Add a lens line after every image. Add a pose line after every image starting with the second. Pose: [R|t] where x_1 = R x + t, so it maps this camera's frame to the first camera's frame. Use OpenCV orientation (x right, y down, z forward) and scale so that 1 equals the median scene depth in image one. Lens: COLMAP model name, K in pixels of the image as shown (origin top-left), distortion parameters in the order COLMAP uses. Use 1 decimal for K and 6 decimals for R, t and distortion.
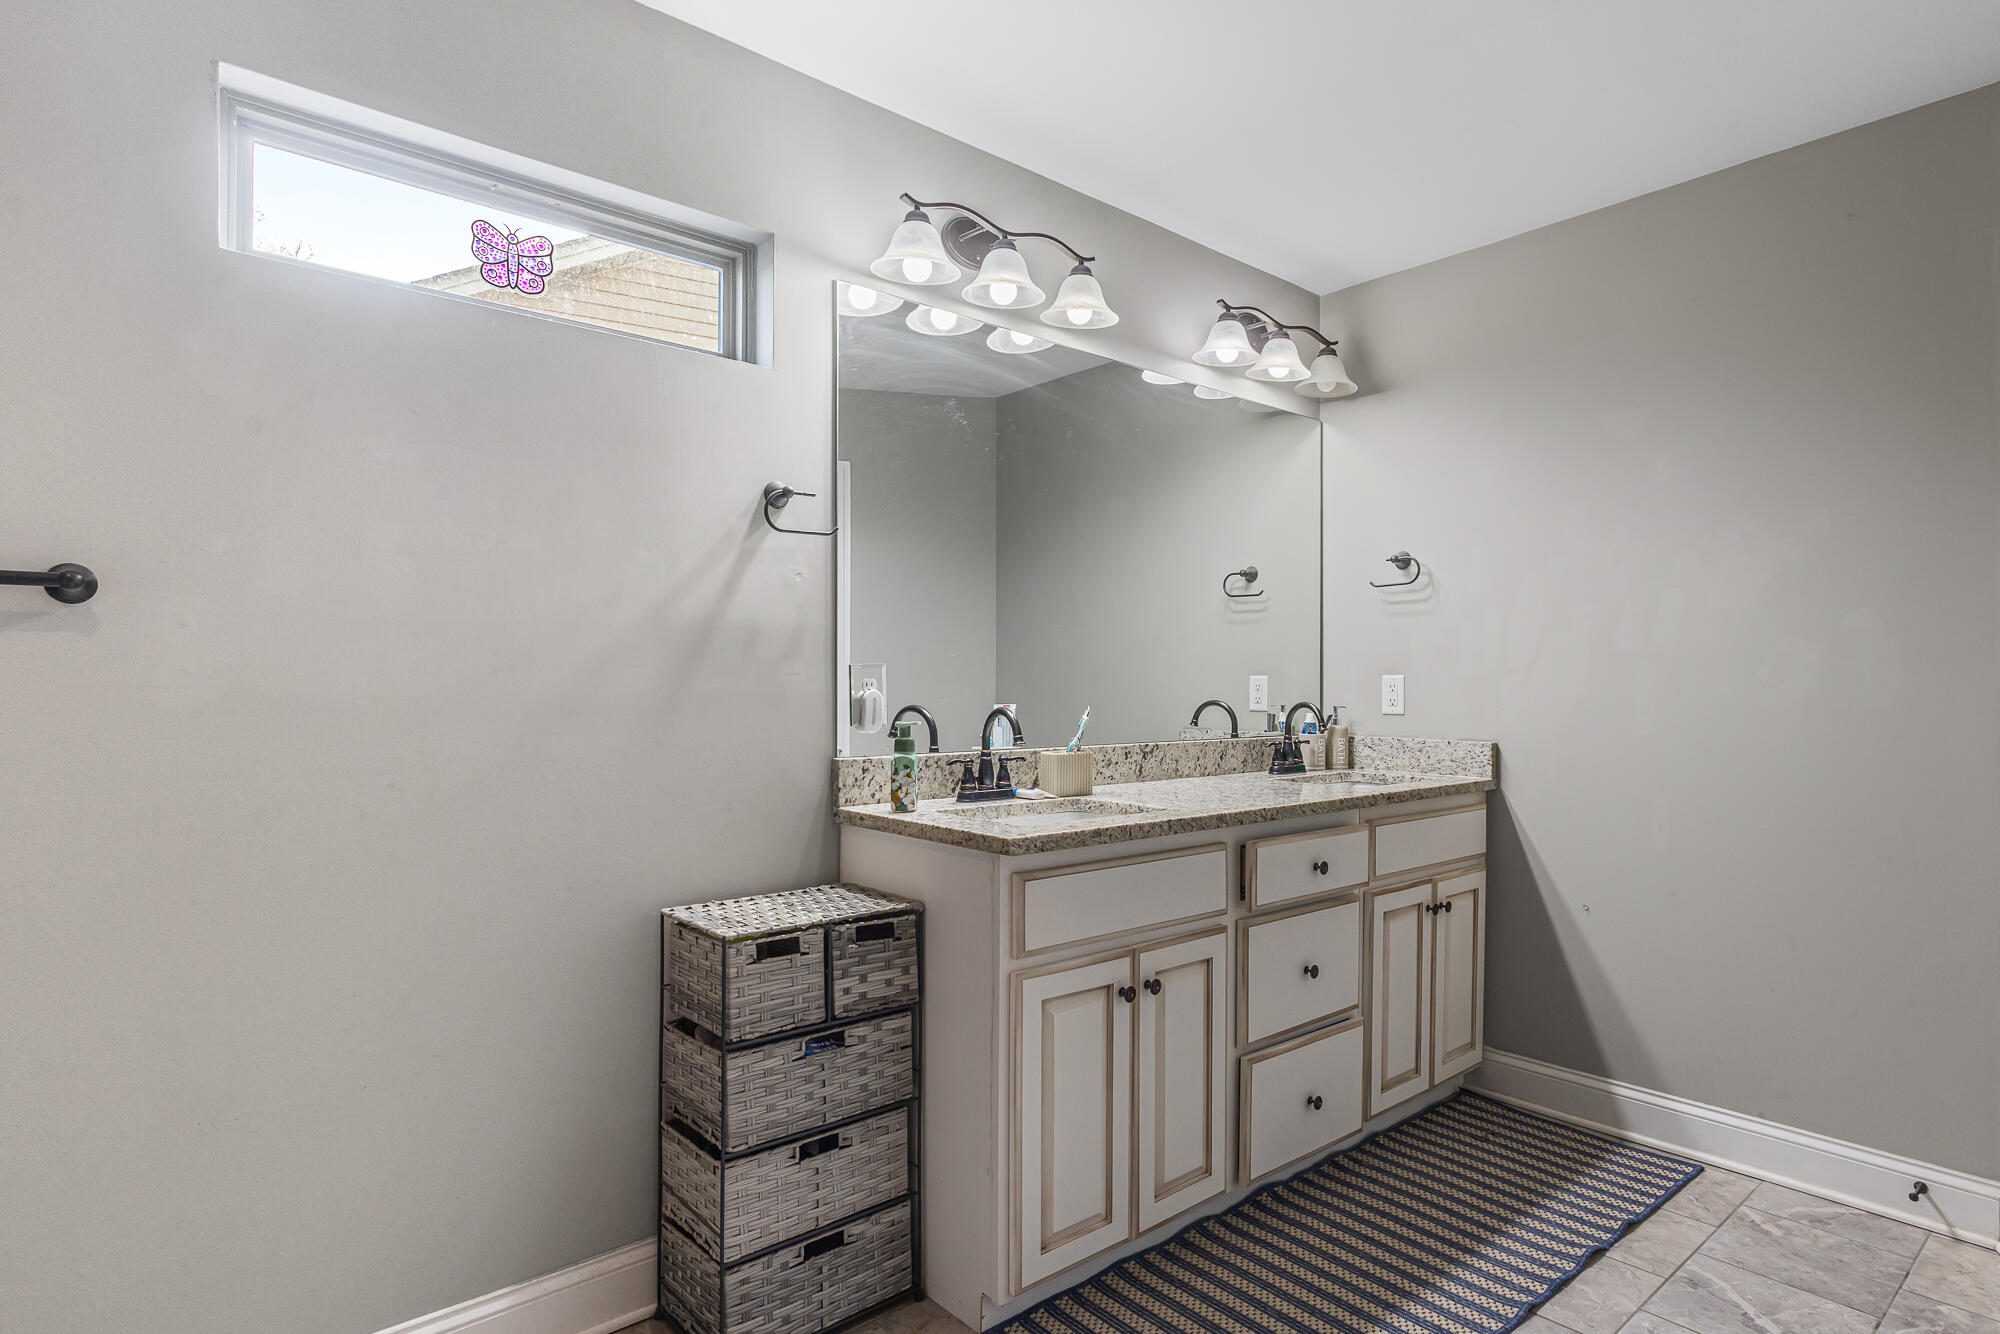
lens RADIAL K [[1050.9, 0, 1007.4], [0, 1050.9, 700.9], [0, 0, 1]] dist [-0.002537, 0.000278]
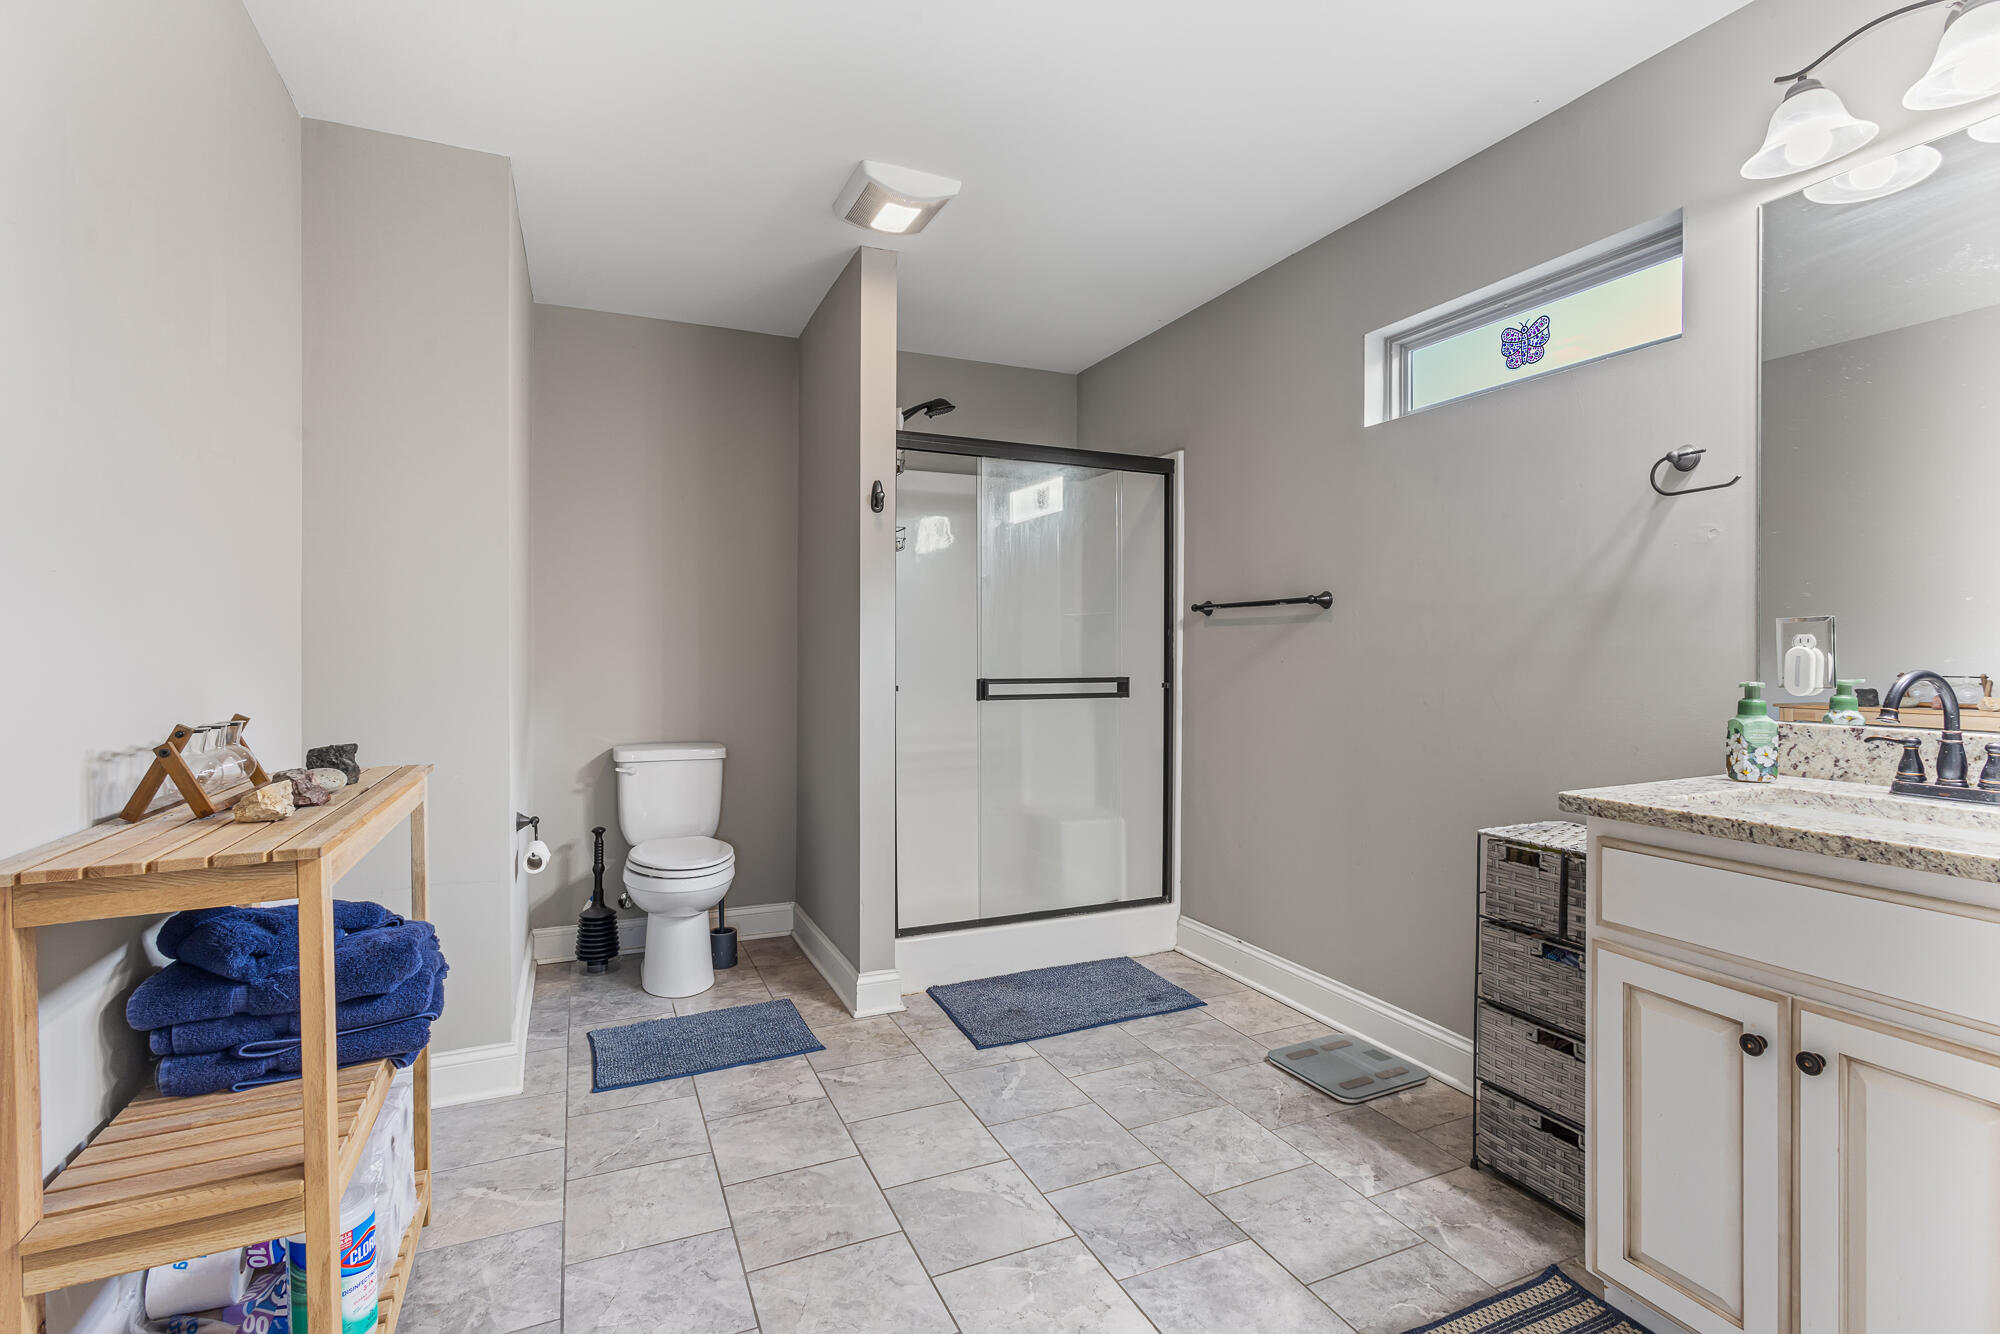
lens RADIAL K [[932.7, 0, 1000.0], [0, 932.7, 667.0], [0, 0, 1]] dist [-0.001966, 0.000778]
pose [[-0.289918, 0.019261, -0.956858, 0.912877], [-0.009971, 0.999682, 0.023144, -0.005203], [0.956999, 0.016250, -0.289634, 0.664951]]
